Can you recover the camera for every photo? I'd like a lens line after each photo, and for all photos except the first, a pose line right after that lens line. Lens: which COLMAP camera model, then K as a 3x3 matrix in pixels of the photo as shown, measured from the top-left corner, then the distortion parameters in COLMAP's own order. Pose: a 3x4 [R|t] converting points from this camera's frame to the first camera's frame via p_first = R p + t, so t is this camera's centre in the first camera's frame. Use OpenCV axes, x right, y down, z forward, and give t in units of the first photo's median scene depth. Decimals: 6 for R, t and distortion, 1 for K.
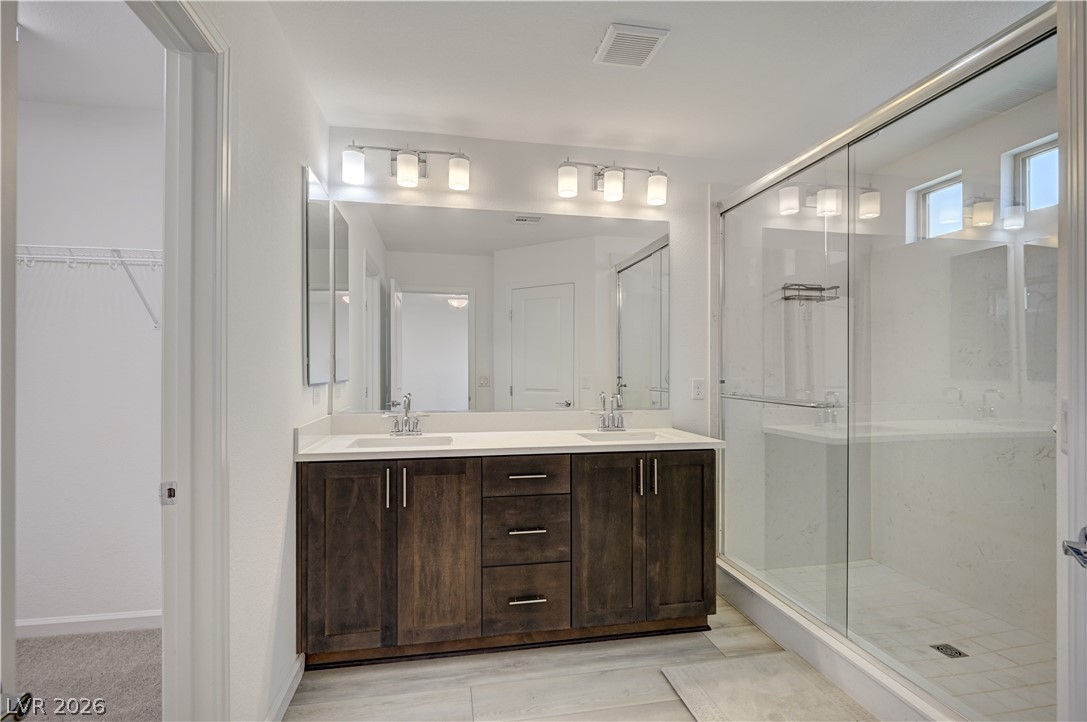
lens RADIAL K [[513.6, 0, 549.1], [0, 513.6, 365.5], [0, 0, 1]] dist [0.001688, 0.000150]
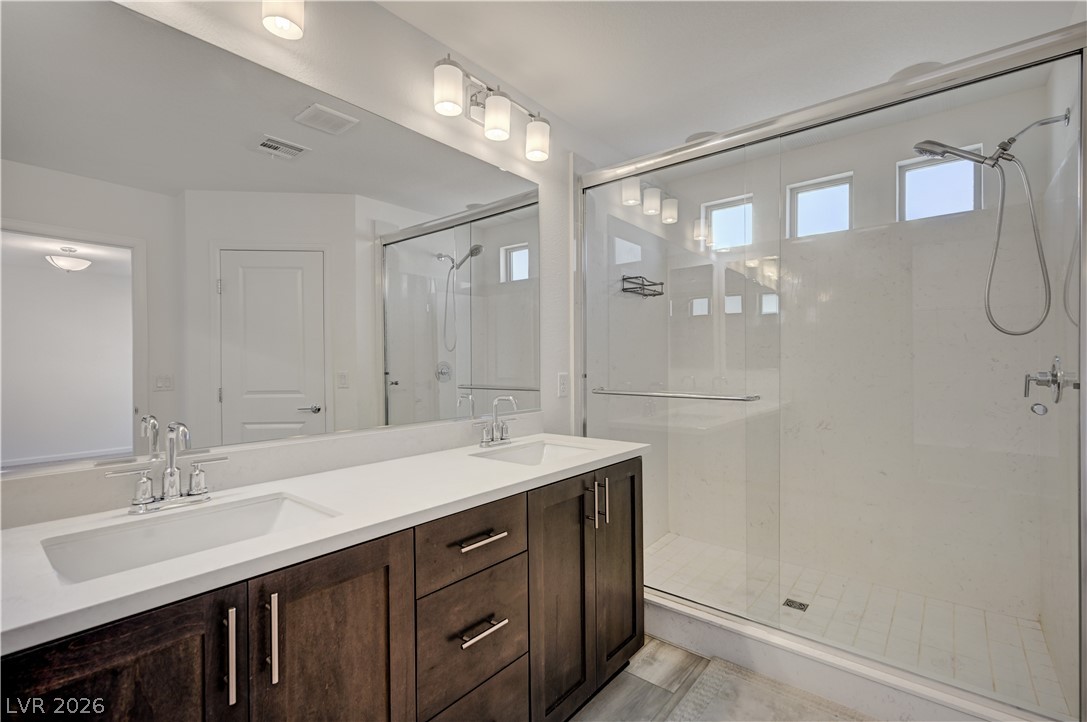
lens RADIAL K [[485.4, 0, 544.3], [0, 485.4, 364.1], [0, 0, 1]] dist [0.000061, 0.004309]
pose [[0.779818, -0.009024, 0.625942, -0.271016], [0.002762, 0.999936, 0.010975, 0.001077], [-0.626001, -0.006830, 0.779793, 0.406167]]
